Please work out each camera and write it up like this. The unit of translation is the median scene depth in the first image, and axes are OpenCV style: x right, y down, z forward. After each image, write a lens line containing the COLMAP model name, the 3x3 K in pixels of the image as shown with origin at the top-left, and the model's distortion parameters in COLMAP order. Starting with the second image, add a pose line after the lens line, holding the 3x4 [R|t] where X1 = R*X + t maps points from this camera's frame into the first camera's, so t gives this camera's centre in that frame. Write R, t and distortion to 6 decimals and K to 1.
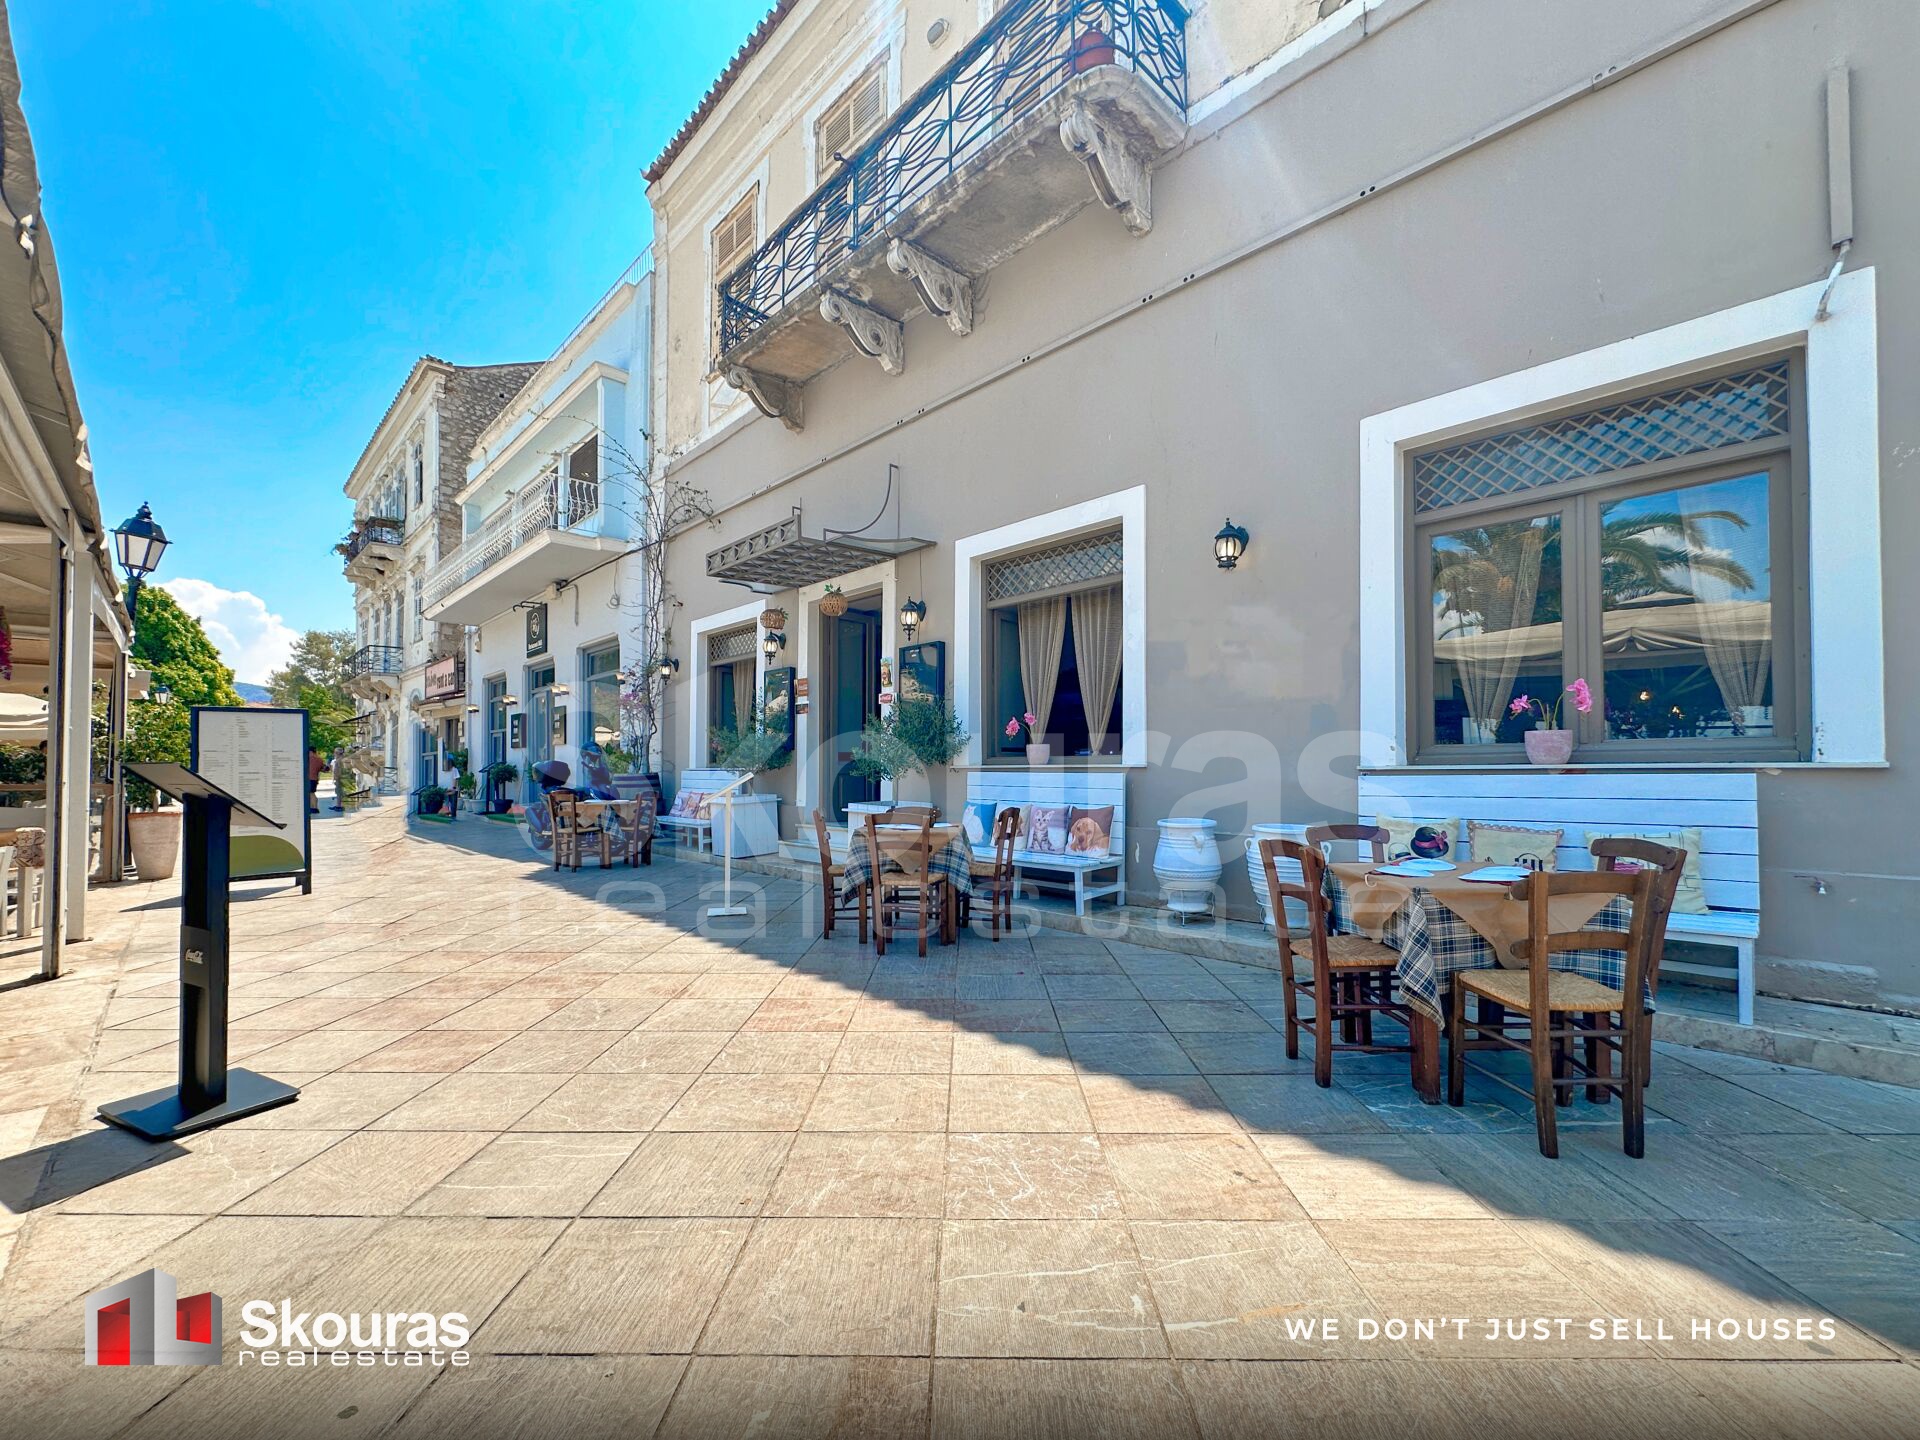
lens RADIAL K [[790.1, 0, 958.4], [0, 790.1, 754.2], [0, 0, 1]] dist [-0.001116, 0.000159]
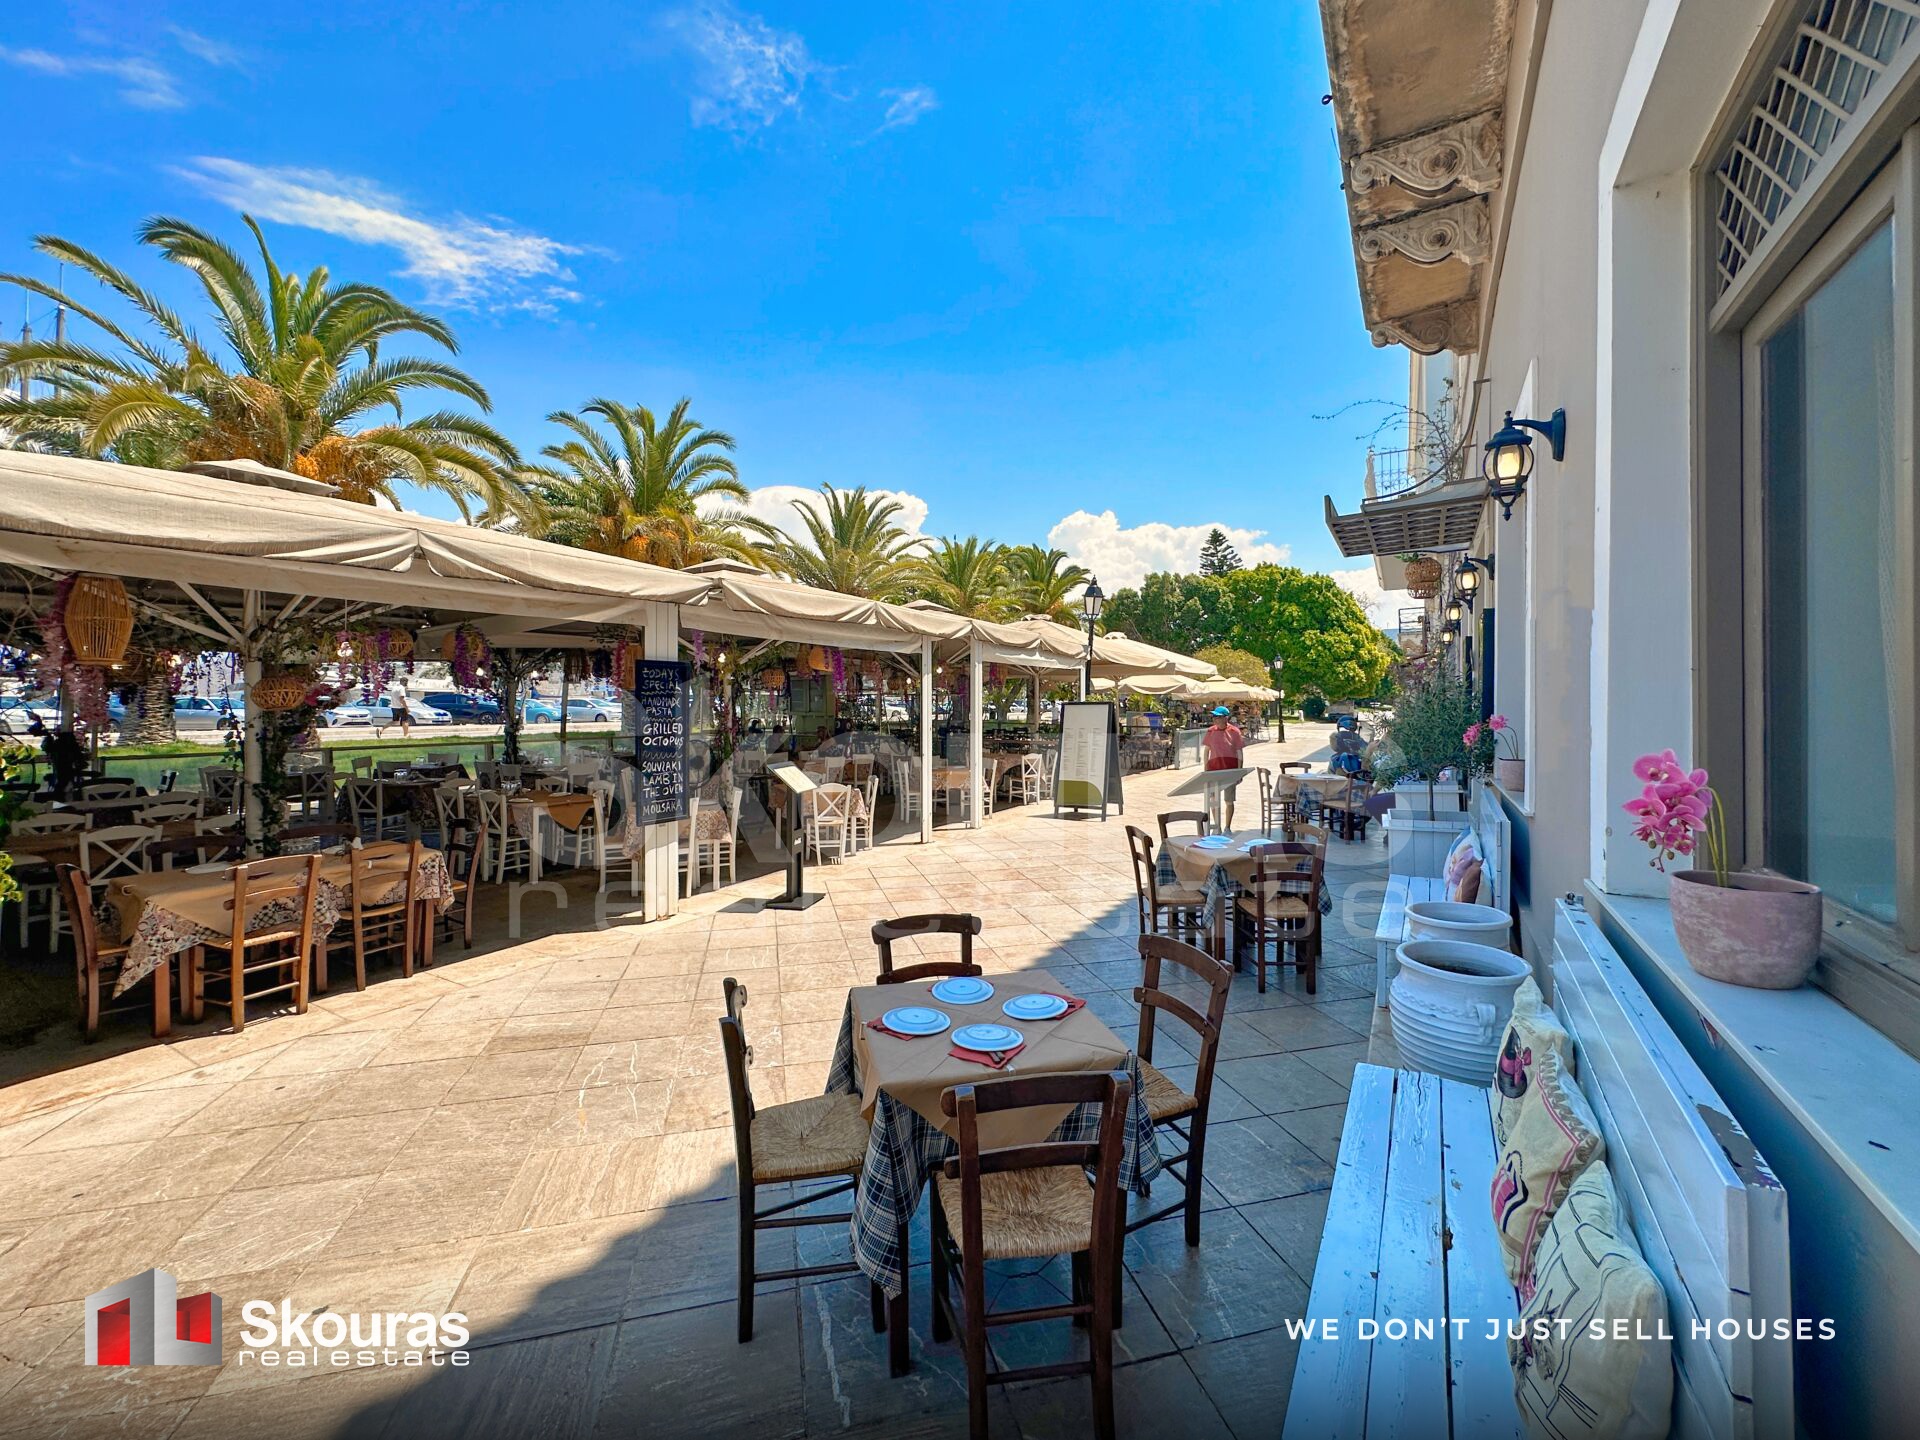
lens RADIAL K [[778.5, 0, 961.5], [0, 778.5, 696.9], [0, 0, 1]] dist [-0.000382, -0.000065]
pose [[0.265120, -0.009410, -0.964169, 0.578866], [0.019859, 0.999794, -0.004297, -0.066639], [0.964011, -0.018009, 0.265252, 0.329141]]
